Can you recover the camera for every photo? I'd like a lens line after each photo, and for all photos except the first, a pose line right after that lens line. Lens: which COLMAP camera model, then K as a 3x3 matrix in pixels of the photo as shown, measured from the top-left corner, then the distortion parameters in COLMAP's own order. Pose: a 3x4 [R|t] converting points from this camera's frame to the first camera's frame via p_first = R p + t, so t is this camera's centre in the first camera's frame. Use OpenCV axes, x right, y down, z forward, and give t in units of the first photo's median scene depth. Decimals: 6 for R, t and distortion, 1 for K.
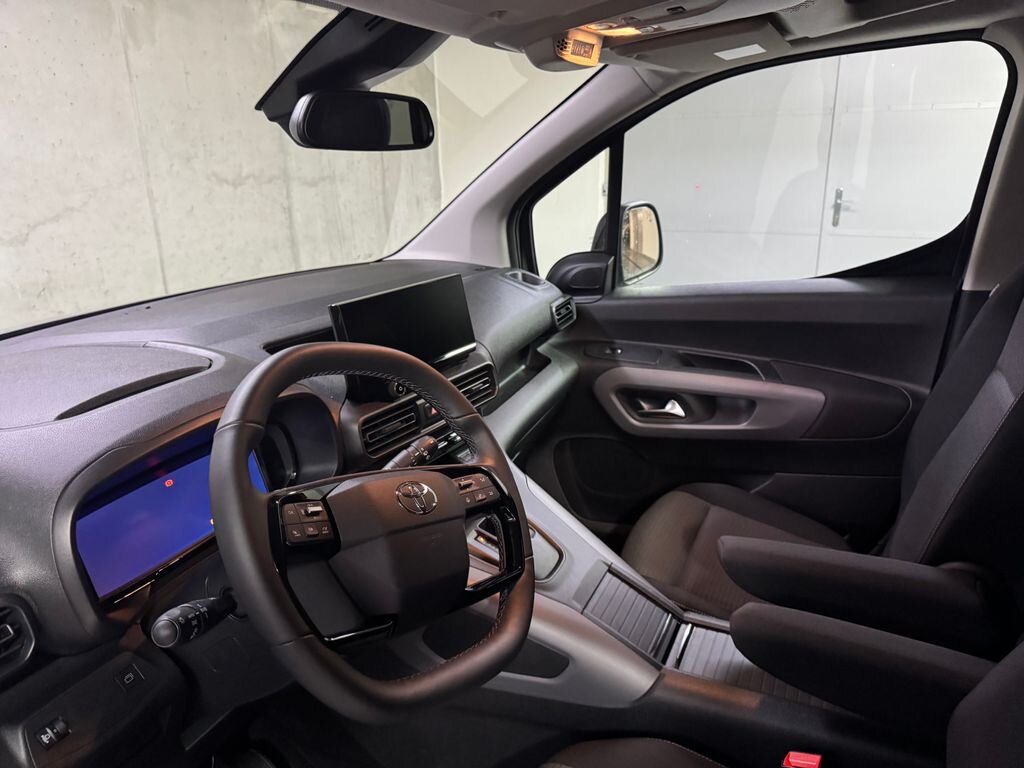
lens RADIAL K [[733.2, 0, 512.9], [0, 733.2, 386.3], [0, 0, 1]] dist [0.033644, -0.049235]
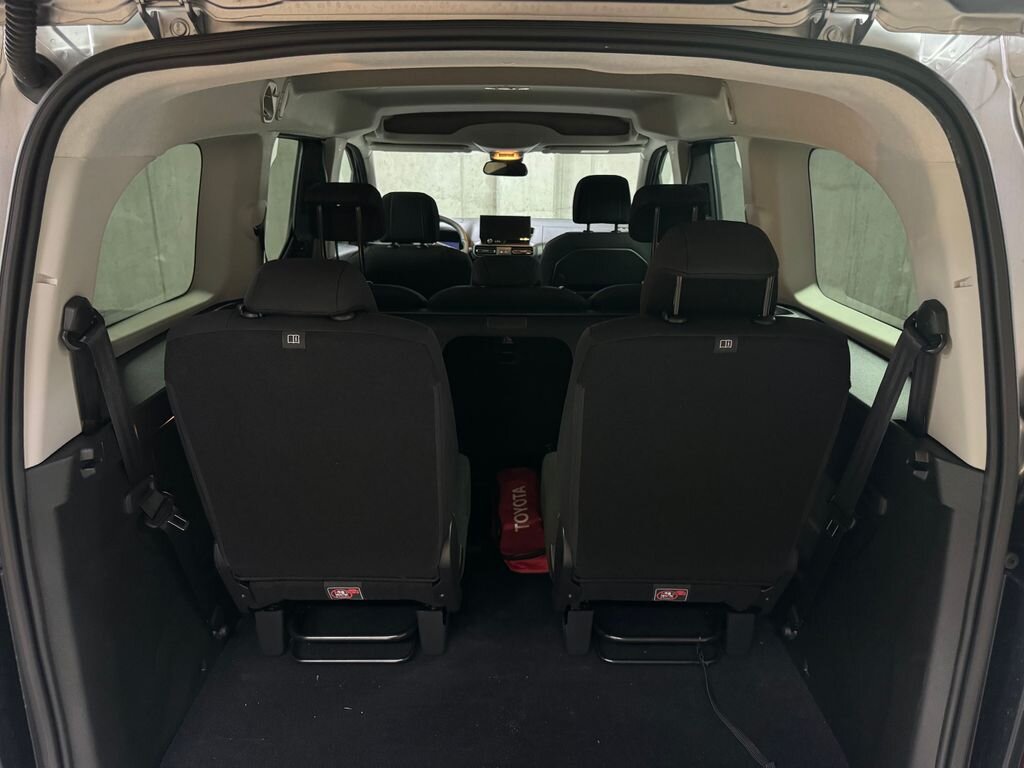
lens RADIAL K [[733.2, 0, 512.3], [0, 733.2, 389.1], [0, 0, 1]] dist [0.033644, -0.049235]
pose [[0.436326, 0.319485, -0.841159, 0.961528], [-0.304425, 0.932127, 0.196125, -0.018031], [0.846726, 0.170496, 0.503971, -0.182165]]
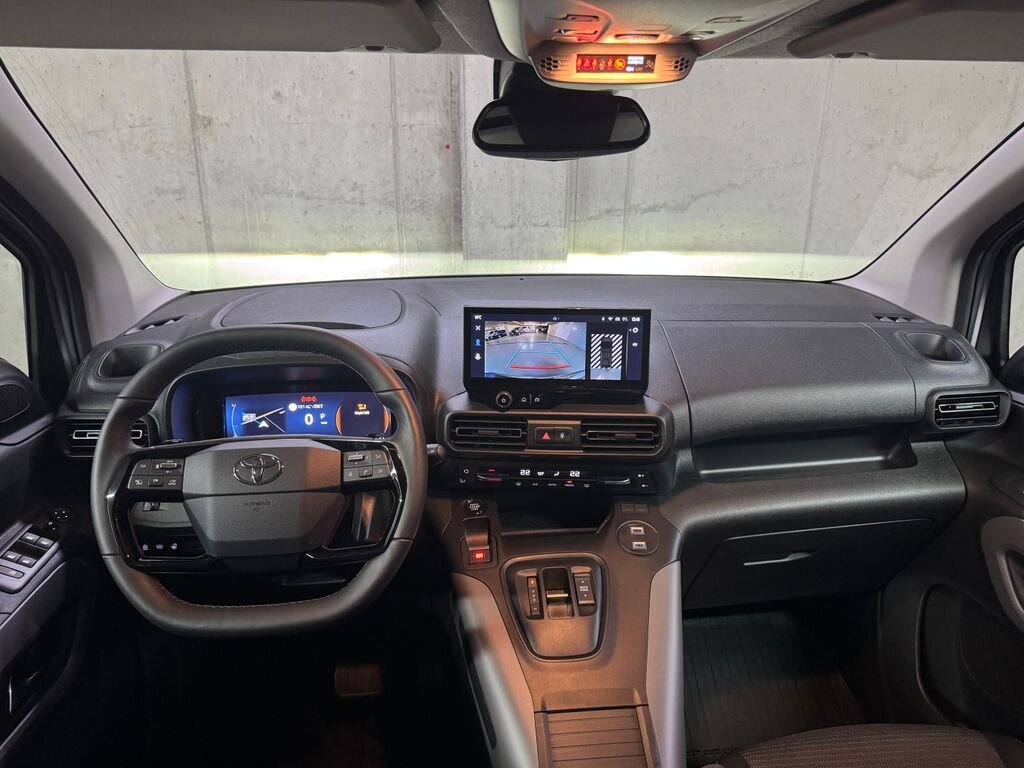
lens RADIAL K [[733.2, 0, 519.5], [0, 733.2, 386.5], [0, 0, 1]] dist [0.033644, -0.049235]
pose [[0.517112, 0.317355, -0.794910, 0.197616], [-0.293212, 0.938209, 0.183822, -0.062042], [0.804128, 0.138020, 0.578211, 0.133090]]
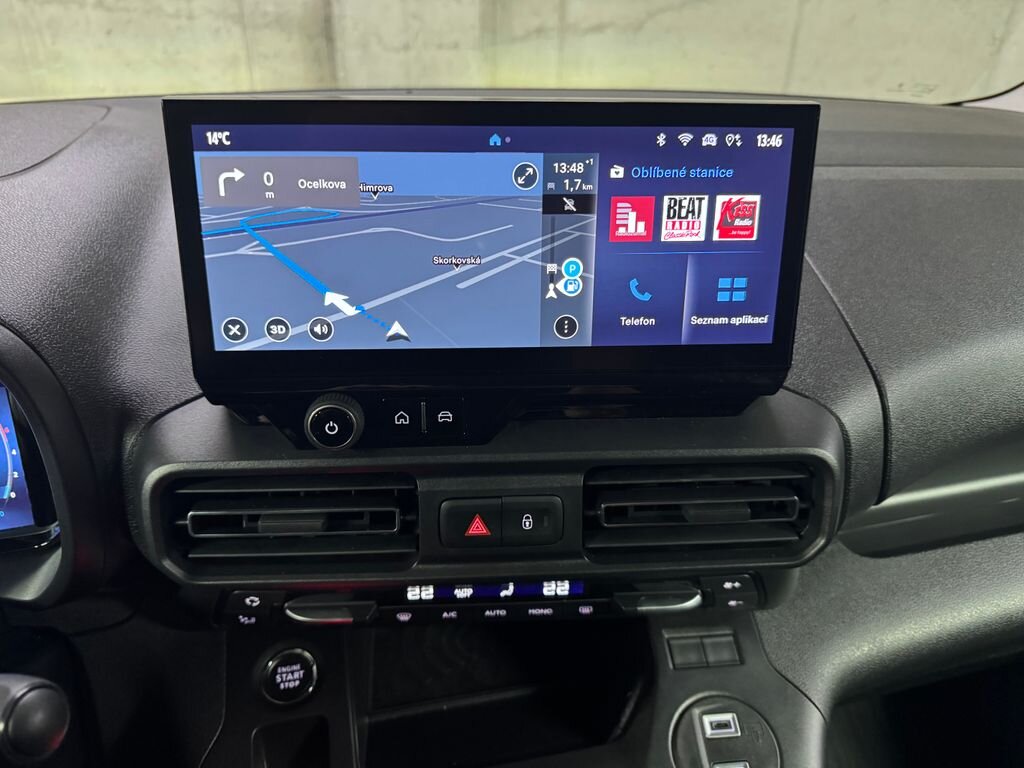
lens RADIAL K [[733.2, 0, 516.3], [0, 733.2, 398.5], [0, 0, 1]] dist [0.033644, -0.049235]
pose [[0.608222, 0.434064, -0.664571, 0.026147], [-0.289787, 0.900873, 0.323188, -0.038091], [0.738979, -0.003986, 0.673717, 0.260772]]
